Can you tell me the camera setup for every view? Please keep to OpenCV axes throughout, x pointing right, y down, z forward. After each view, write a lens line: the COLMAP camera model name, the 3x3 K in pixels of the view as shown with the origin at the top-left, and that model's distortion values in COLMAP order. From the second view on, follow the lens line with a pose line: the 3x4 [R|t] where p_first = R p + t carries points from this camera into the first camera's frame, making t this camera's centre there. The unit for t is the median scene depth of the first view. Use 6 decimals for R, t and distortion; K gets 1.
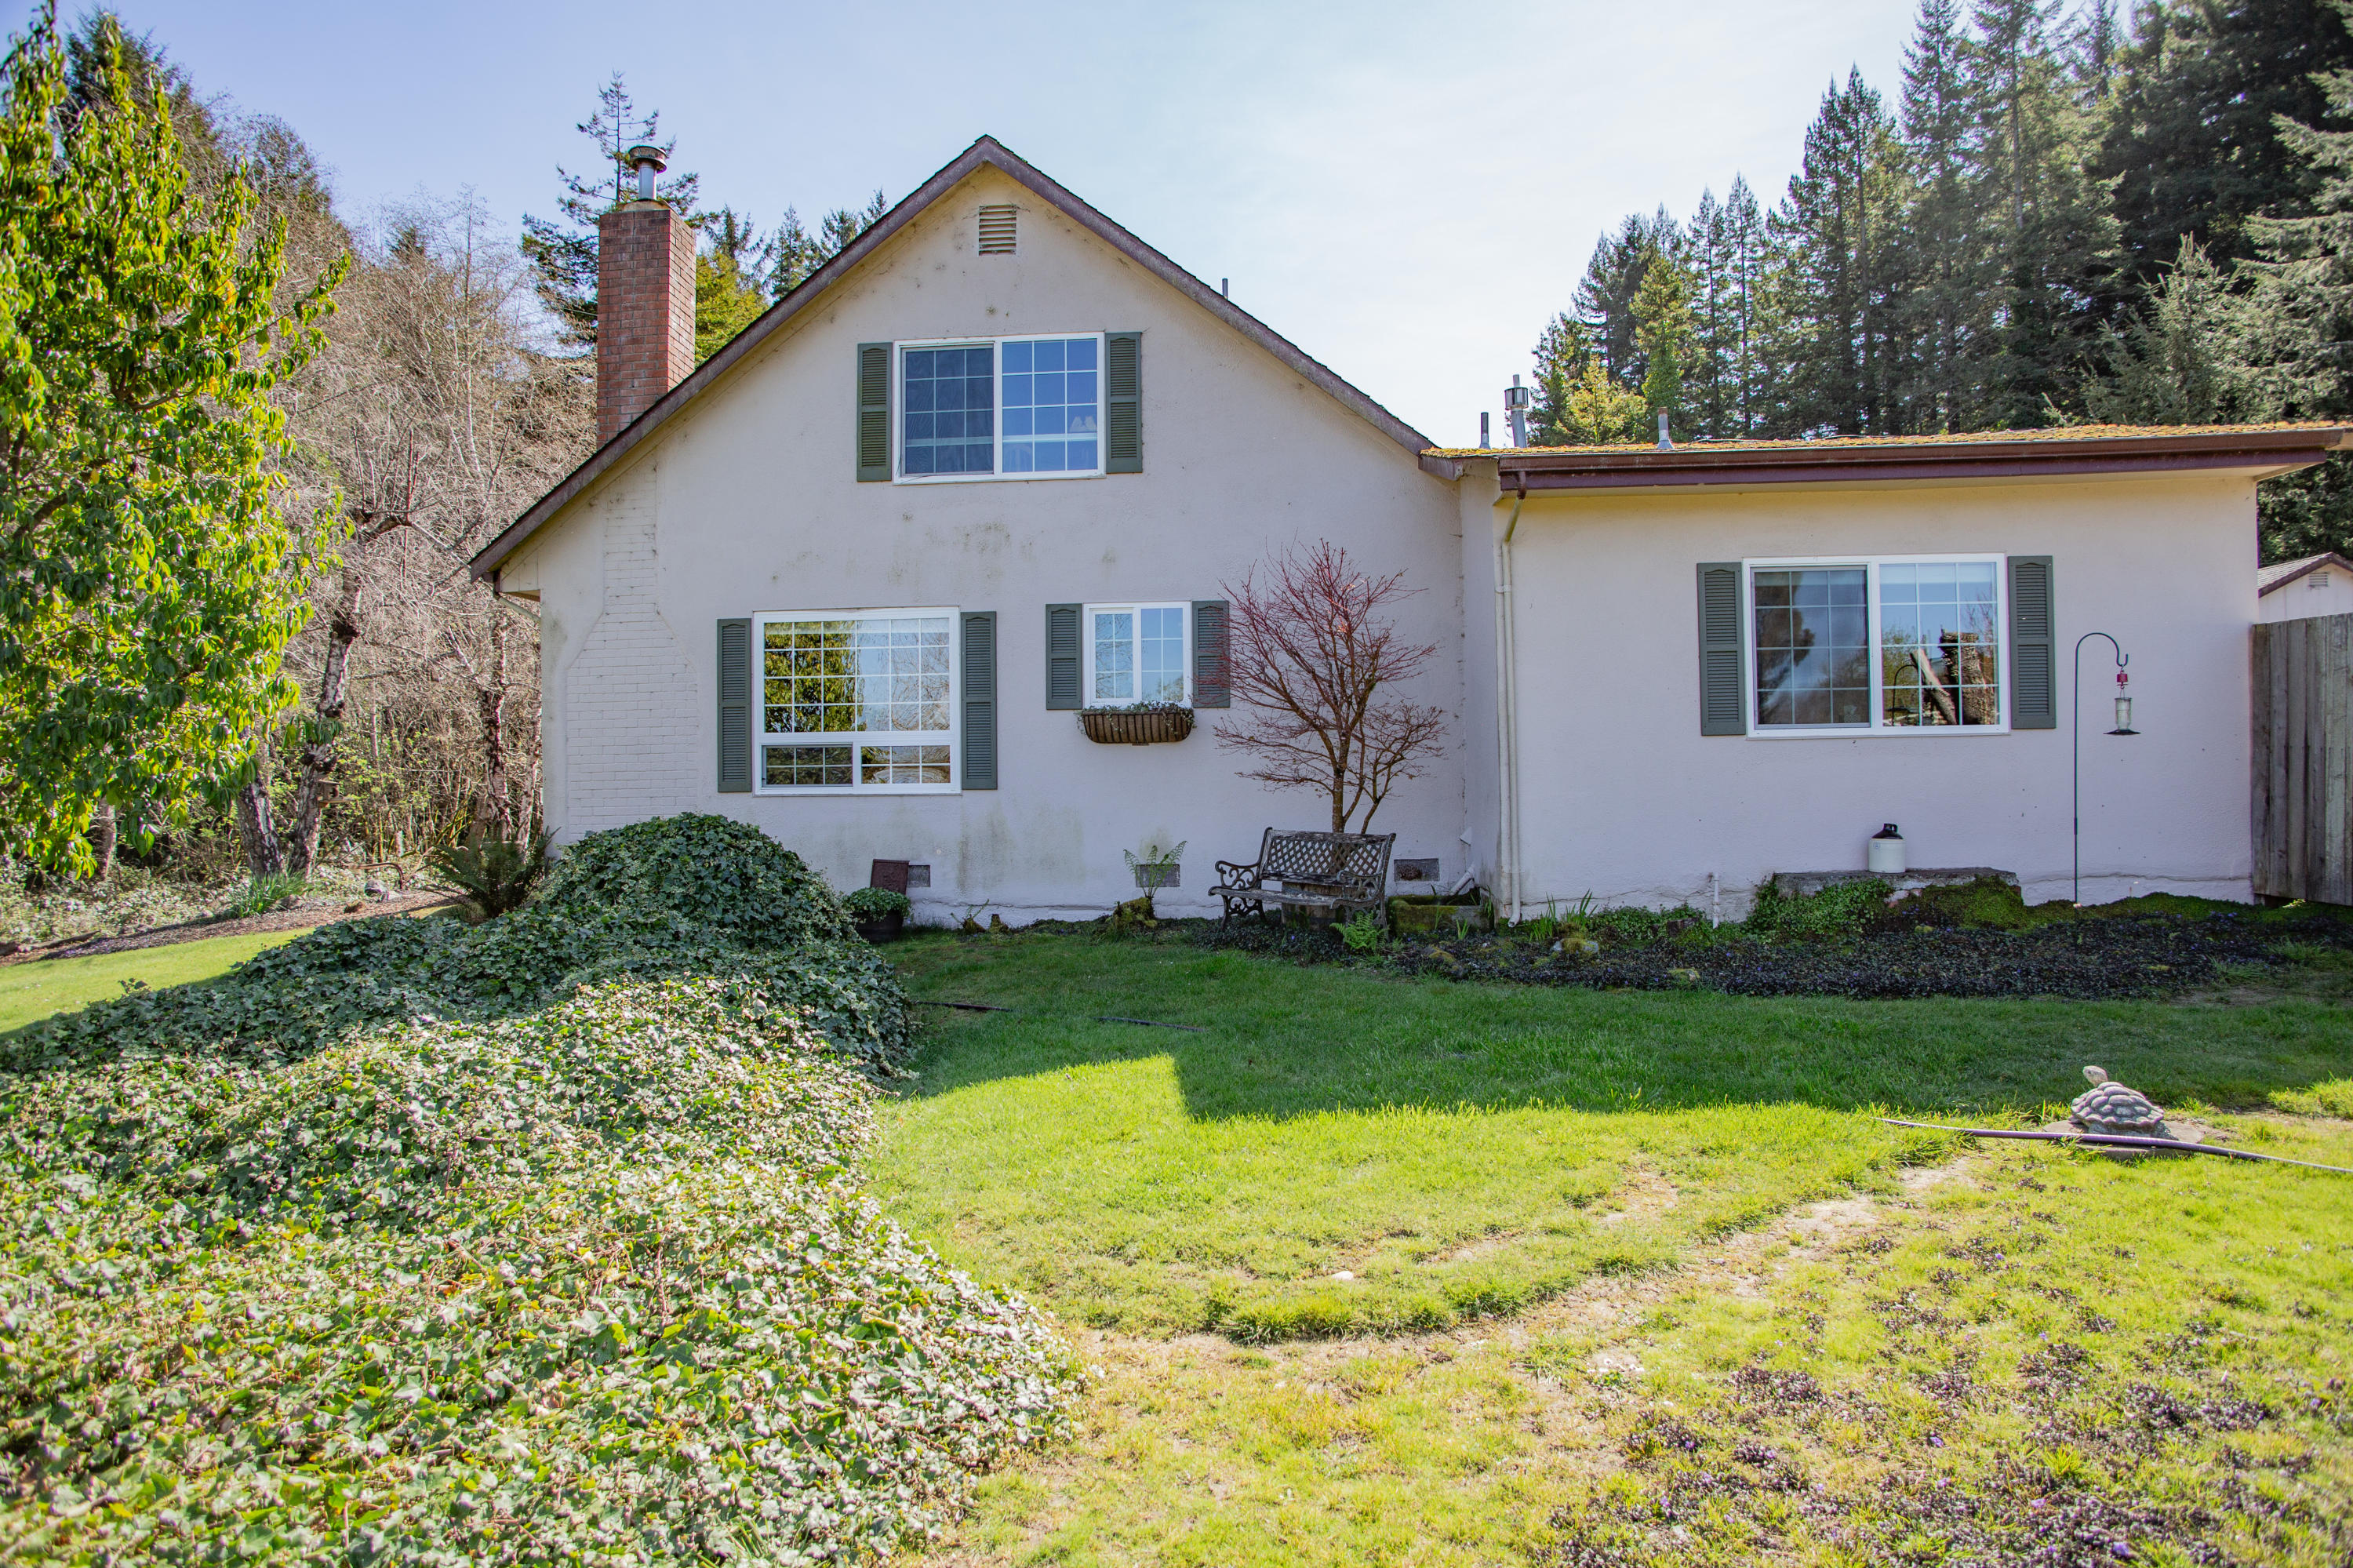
lens RADIAL K [[1309.8, 0, 1188.5], [0, 1309.8, 780.0], [0, 0, 1]] dist [-0.059057, 0.010746]
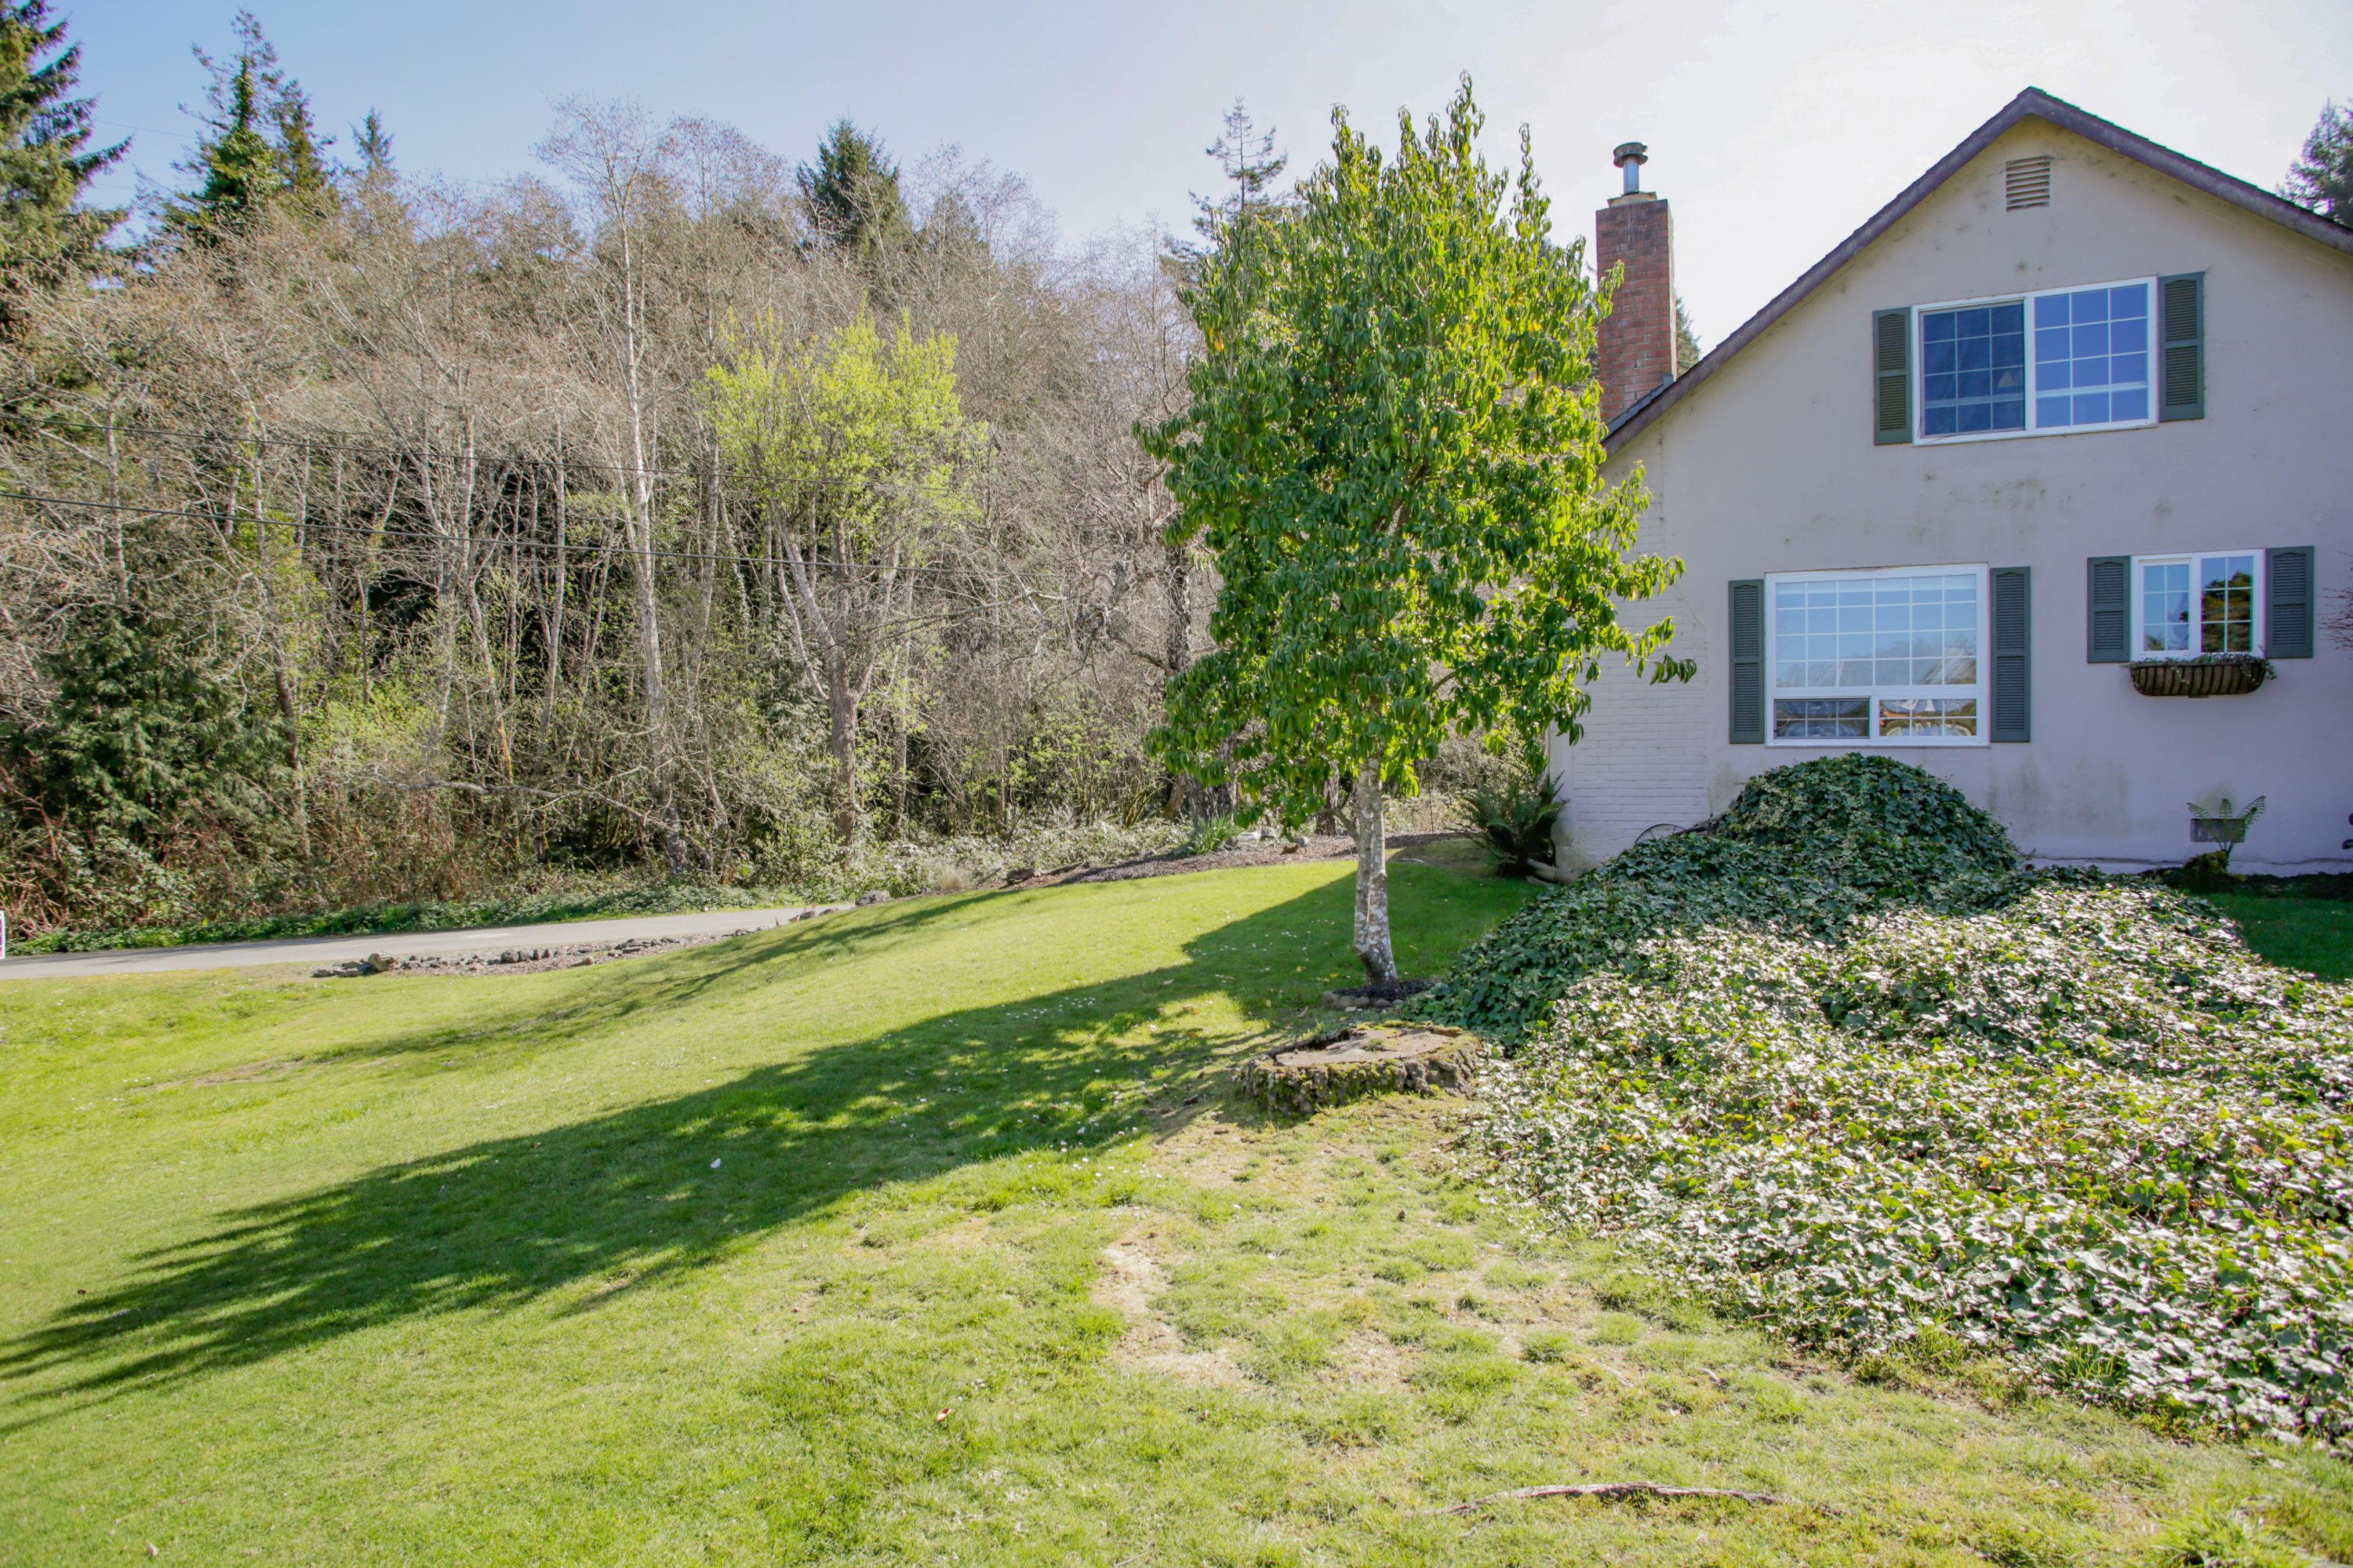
lens RADIAL K [[1309.8, 0, 1181.4], [0, 1309.8, 796.5], [0, 0, 1]] dist [-0.059057, 0.010746]
pose [[0.931438, 0.017494, -0.363478, -0.393750], [-0.008890, 0.999640, 0.025332, 0.028899], [0.363791, -0.020364, 0.931258, -0.156610]]
